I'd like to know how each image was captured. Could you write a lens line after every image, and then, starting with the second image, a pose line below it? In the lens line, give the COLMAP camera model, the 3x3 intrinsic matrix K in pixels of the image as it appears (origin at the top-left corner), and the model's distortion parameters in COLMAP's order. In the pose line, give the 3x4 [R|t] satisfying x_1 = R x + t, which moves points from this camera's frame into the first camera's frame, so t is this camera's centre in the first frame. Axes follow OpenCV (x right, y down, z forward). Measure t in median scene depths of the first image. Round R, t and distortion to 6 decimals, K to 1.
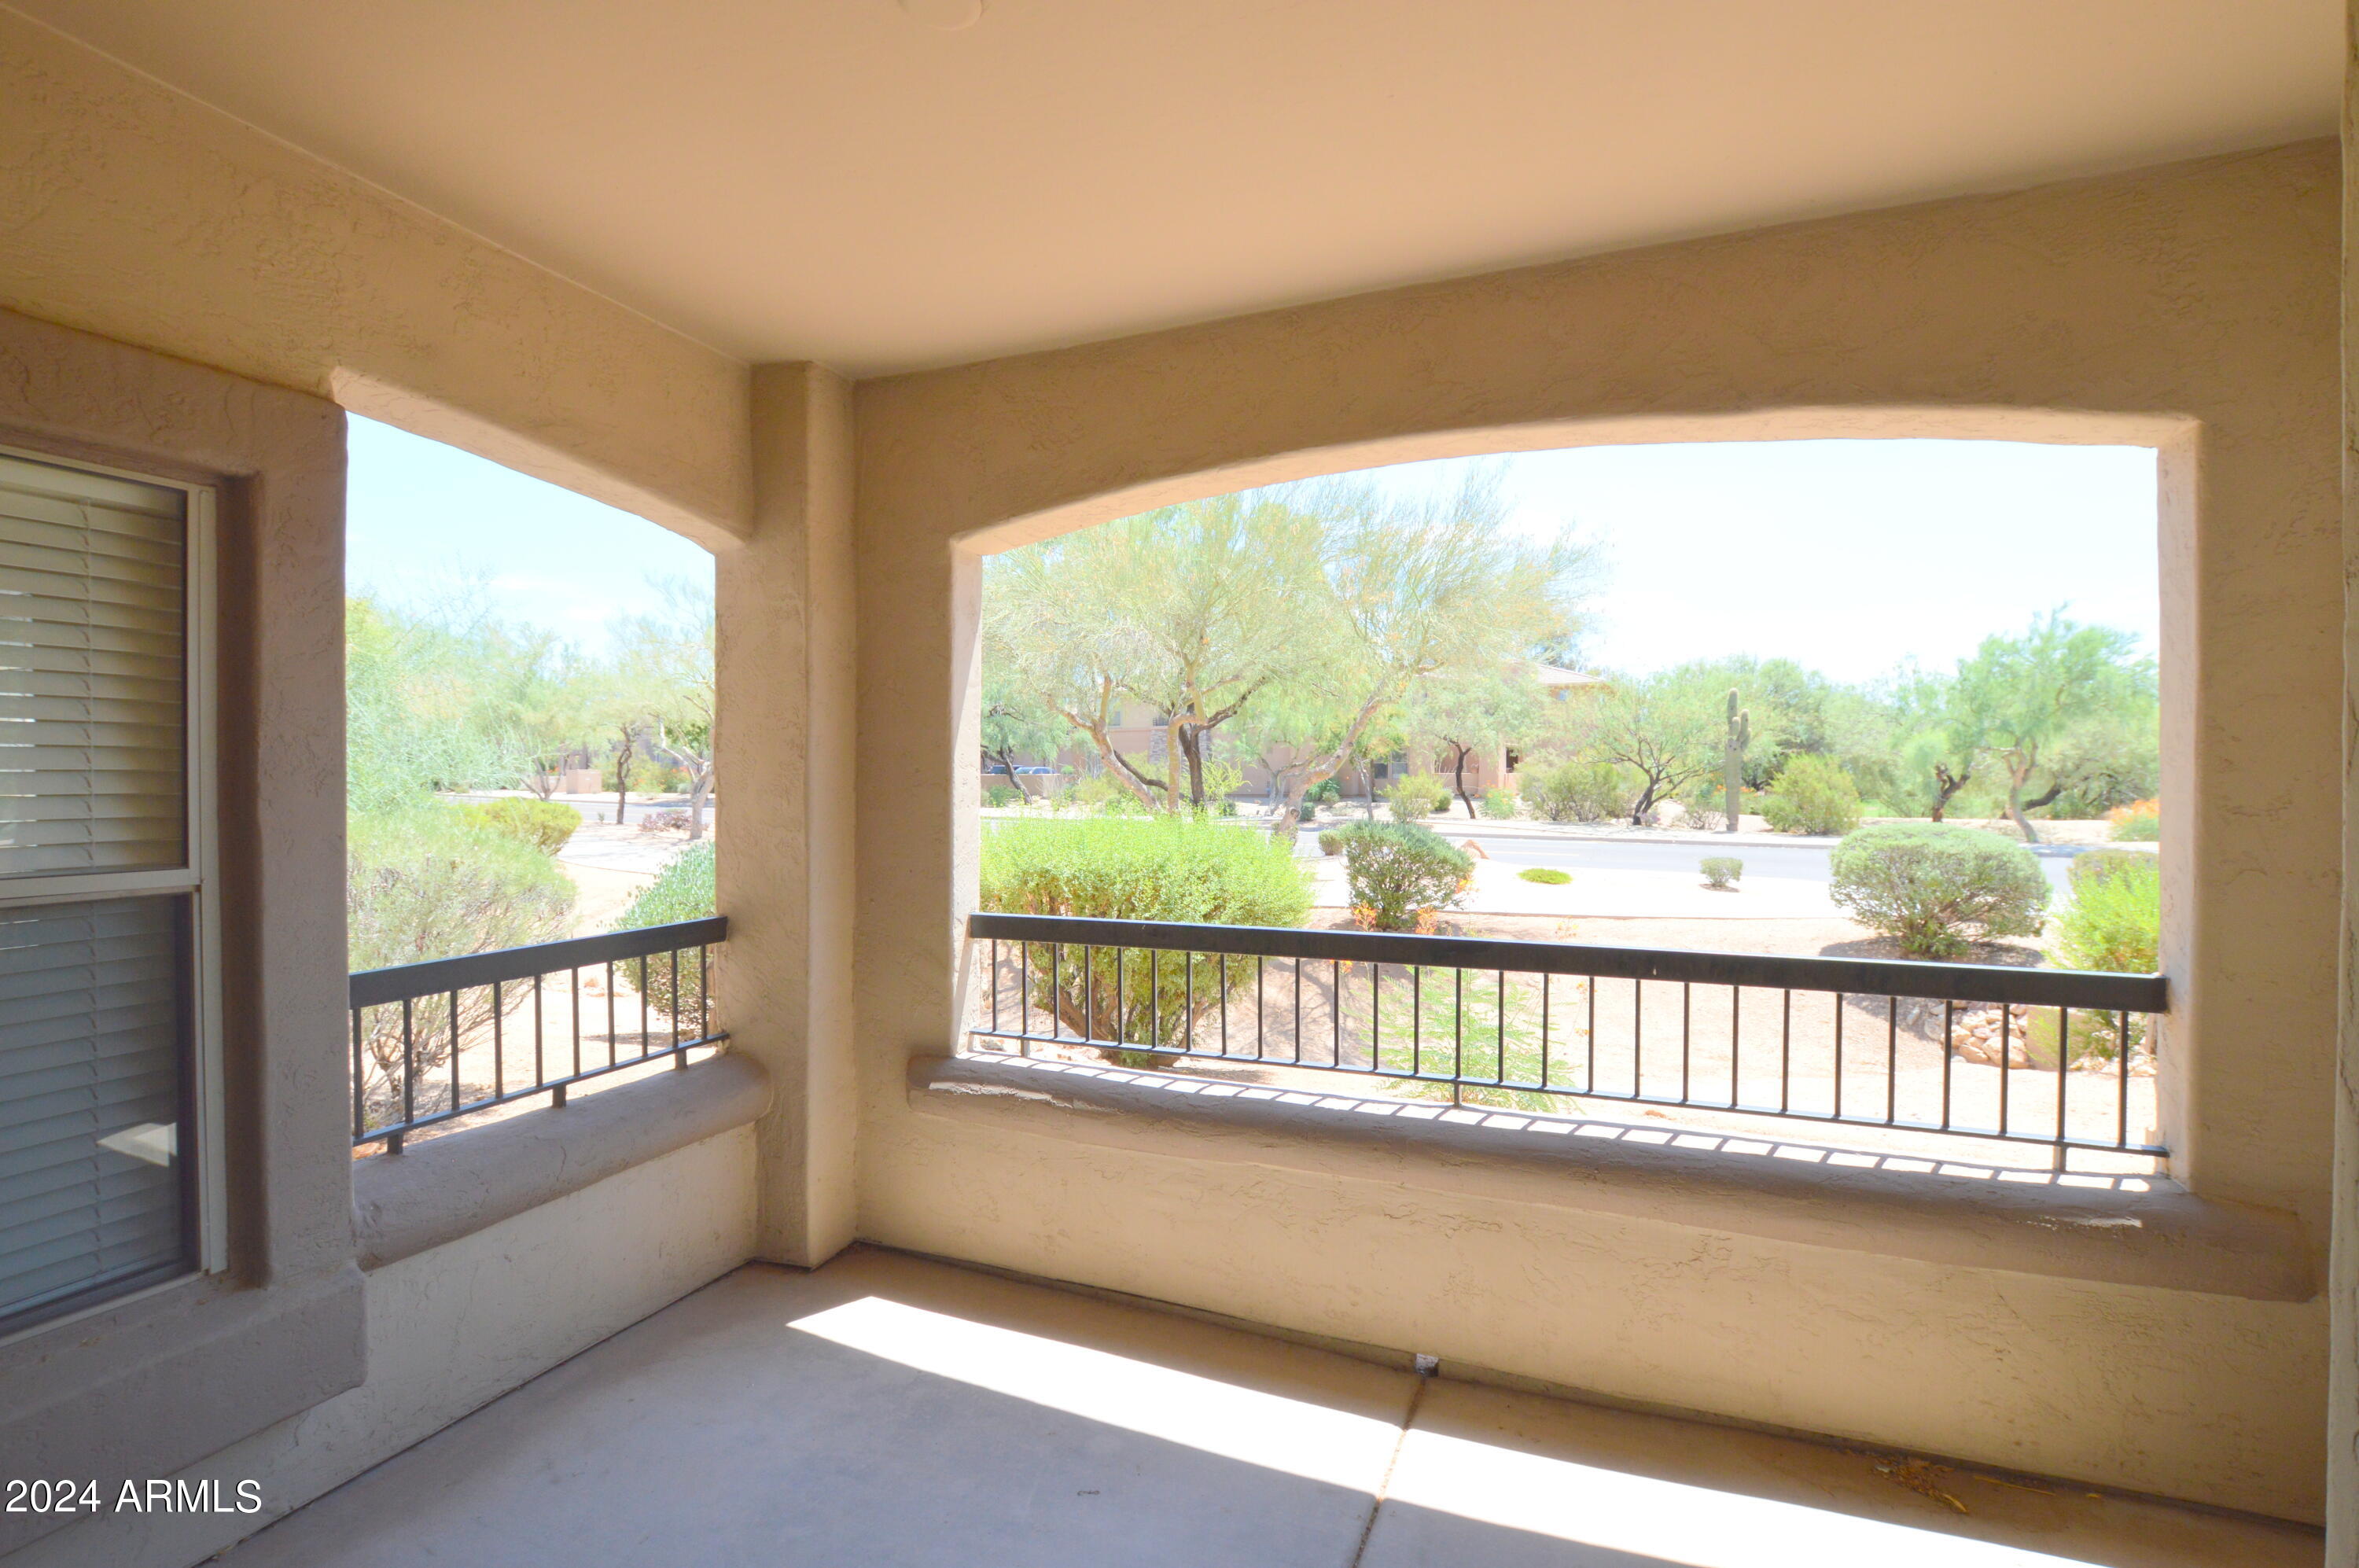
lens RADIAL K [[1055.0, 0, 1178.6], [0, 1055.0, 777.1], [0, 0, 1]] dist [-0.028150, 0.003081]
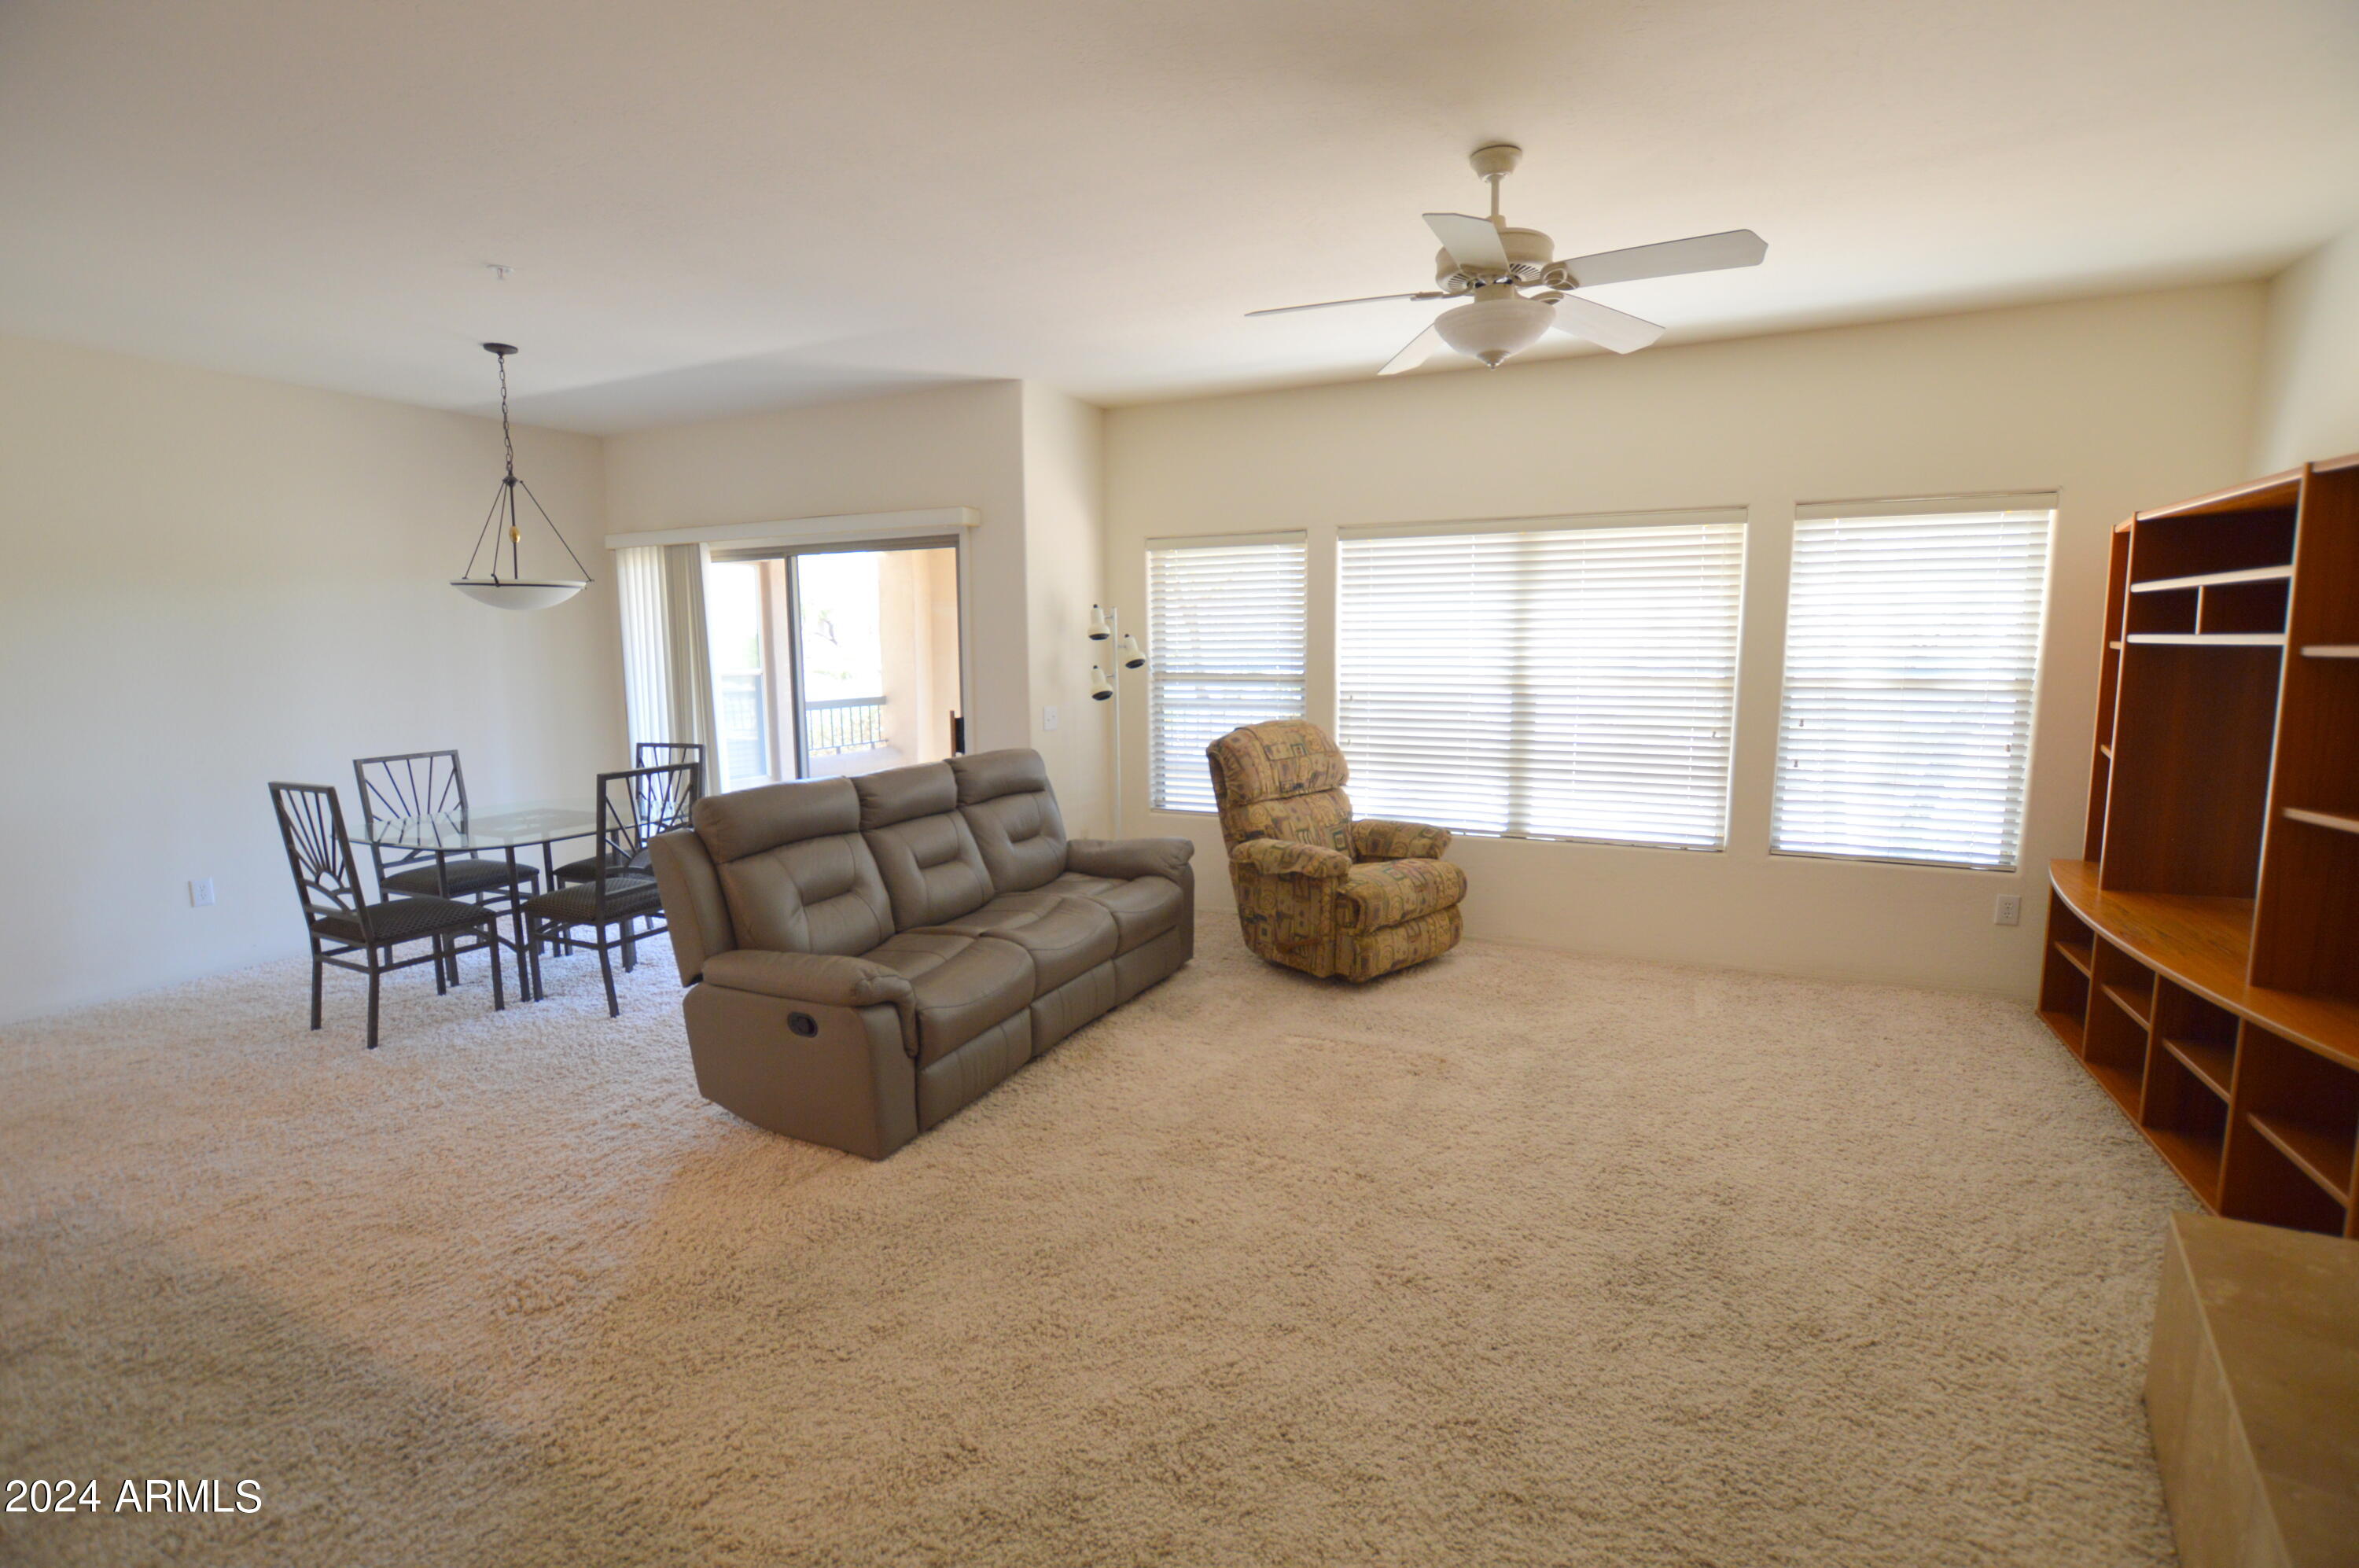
lens RADIAL K [[1055.0, 0, 1180.7], [0, 1055.0, 786.9], [0, 0, 1]] dist [-0.028150, 0.003081]
pose [[0.998055, 0.004868, -0.062148, 0.051592], [0.003565, 0.990857, 0.134869, 0.000421], [0.062236, -0.134829, 0.988913, -0.173717]]
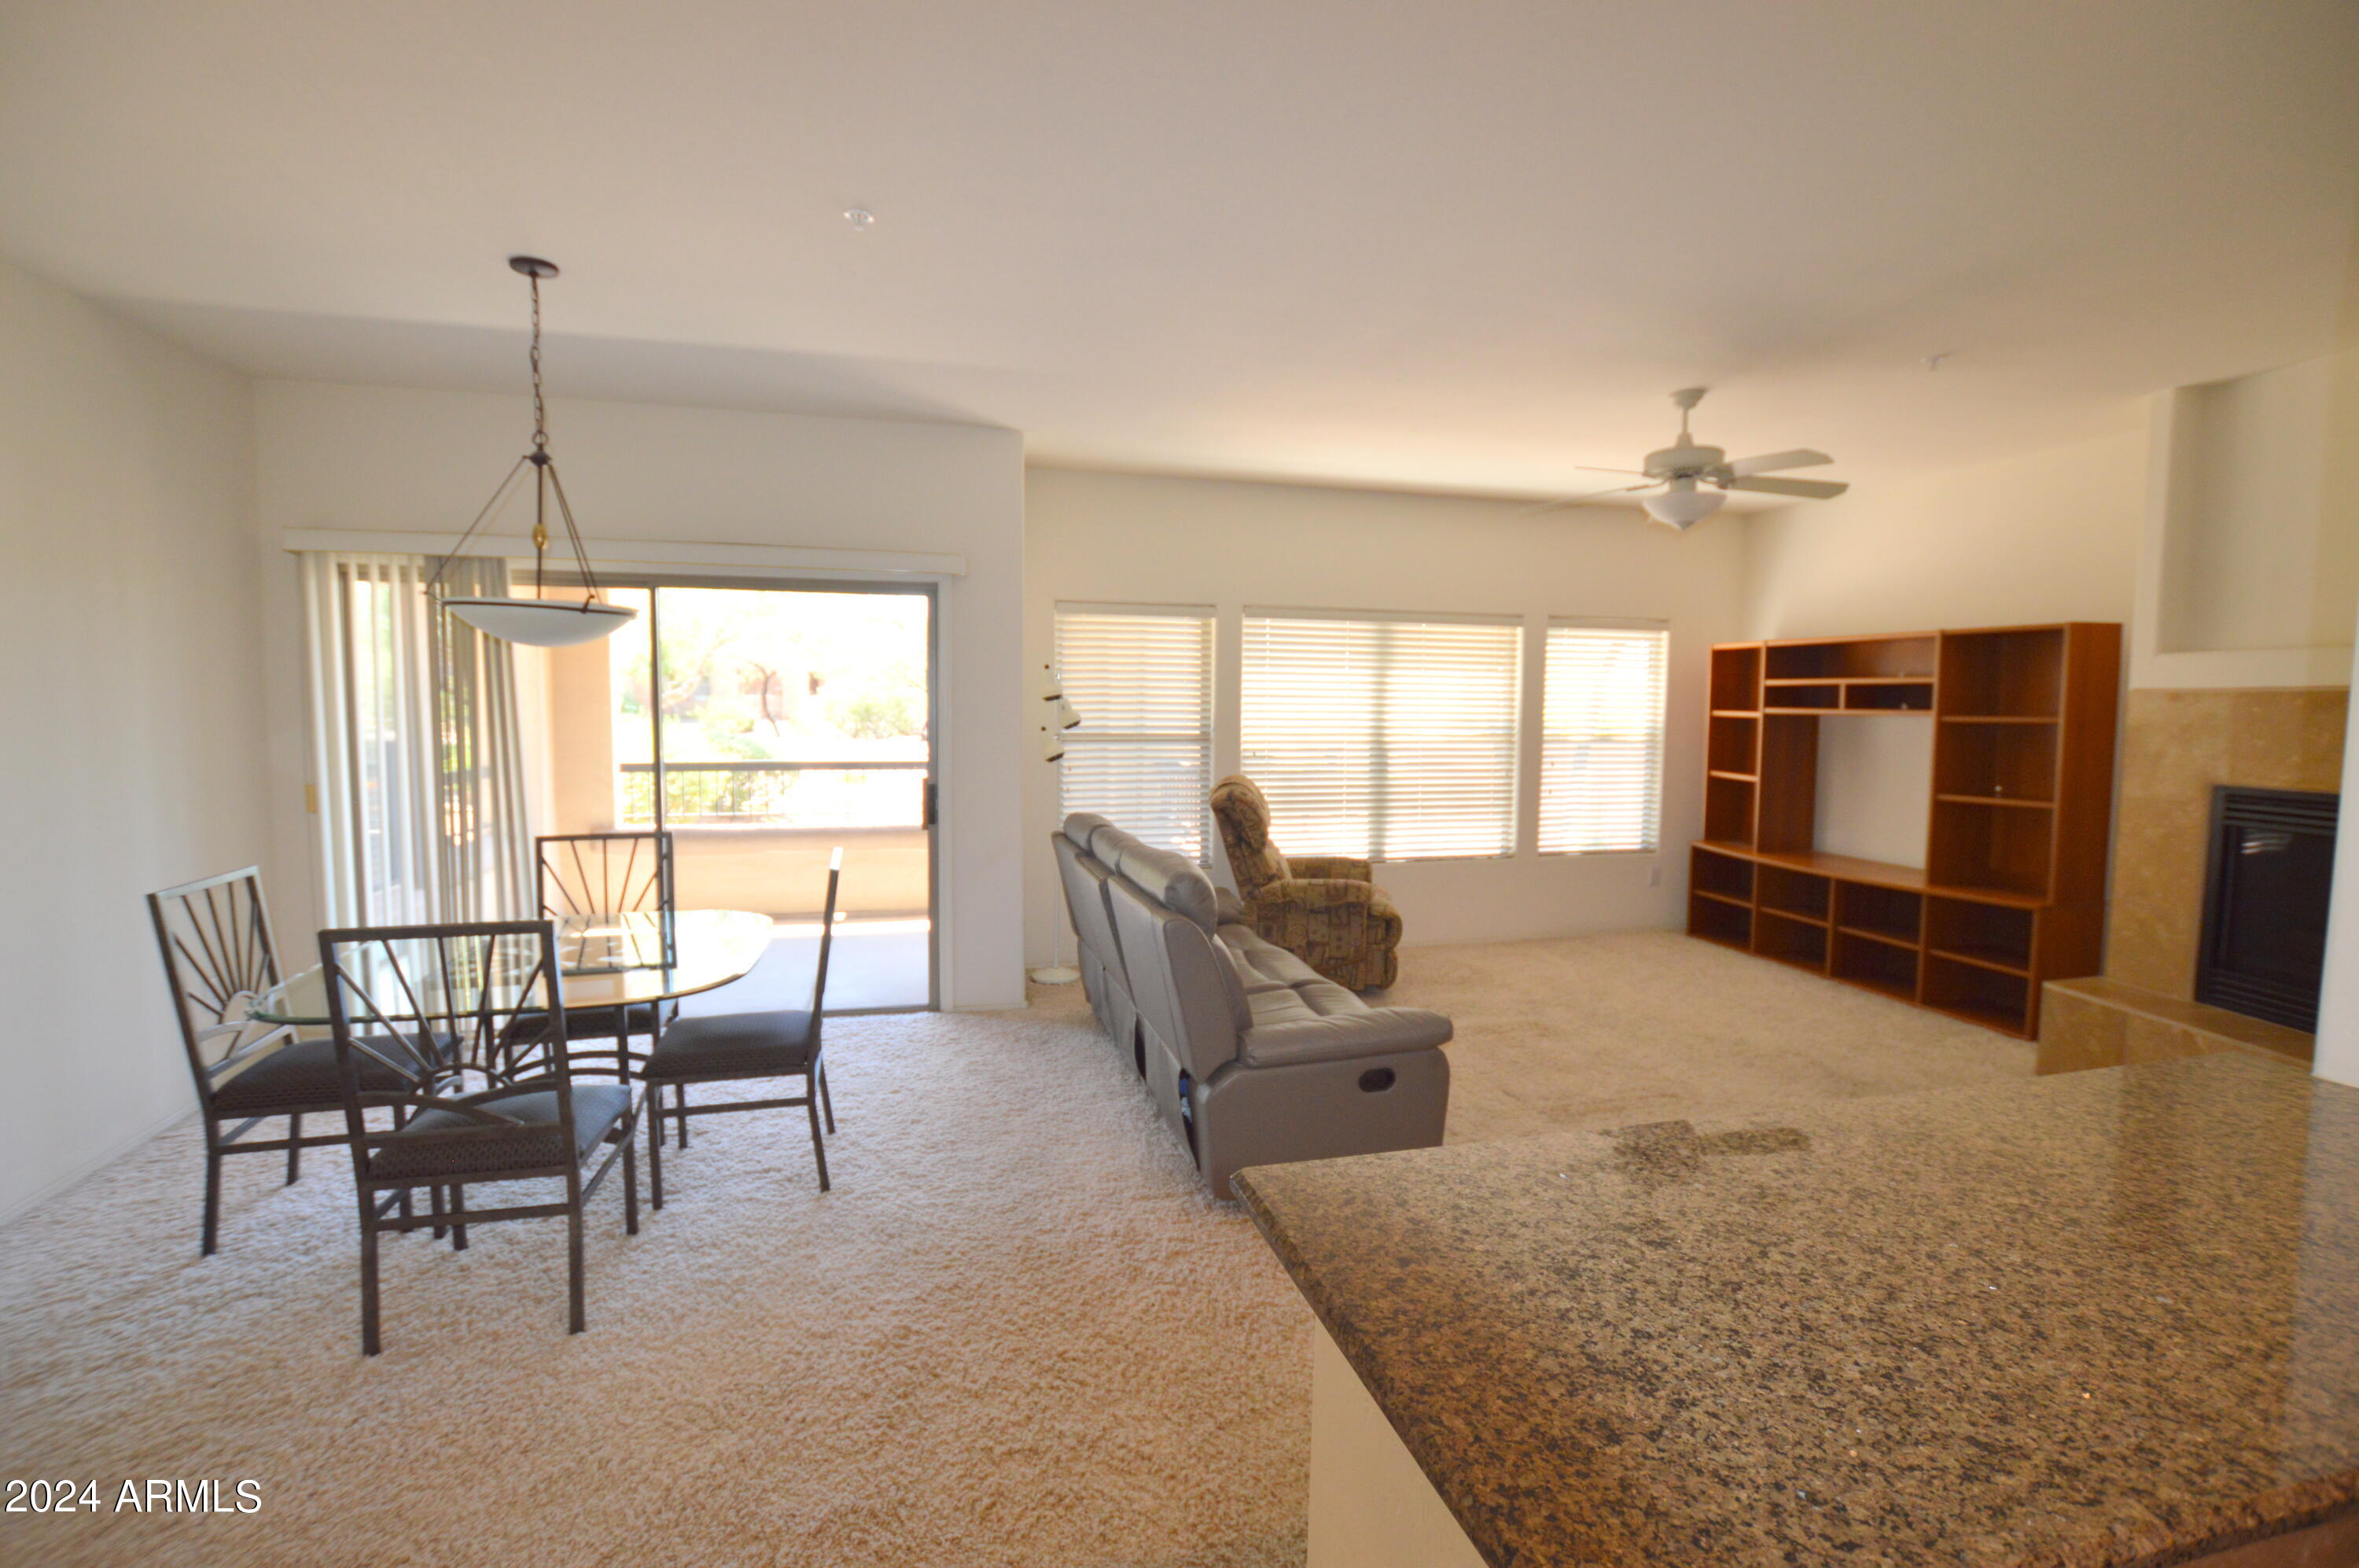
lens RADIAL K [[1055.0, 0, 1183.1], [0, 1055.0, 785.5], [0, 0, 1]] dist [-0.028150, 0.003081]
pose [[0.795720, -0.037996, 0.604472, -0.061076], [-0.010992, 0.996960, 0.077137, 0.000056], [-0.605565, -0.068024, 0.792883, -0.148844]]
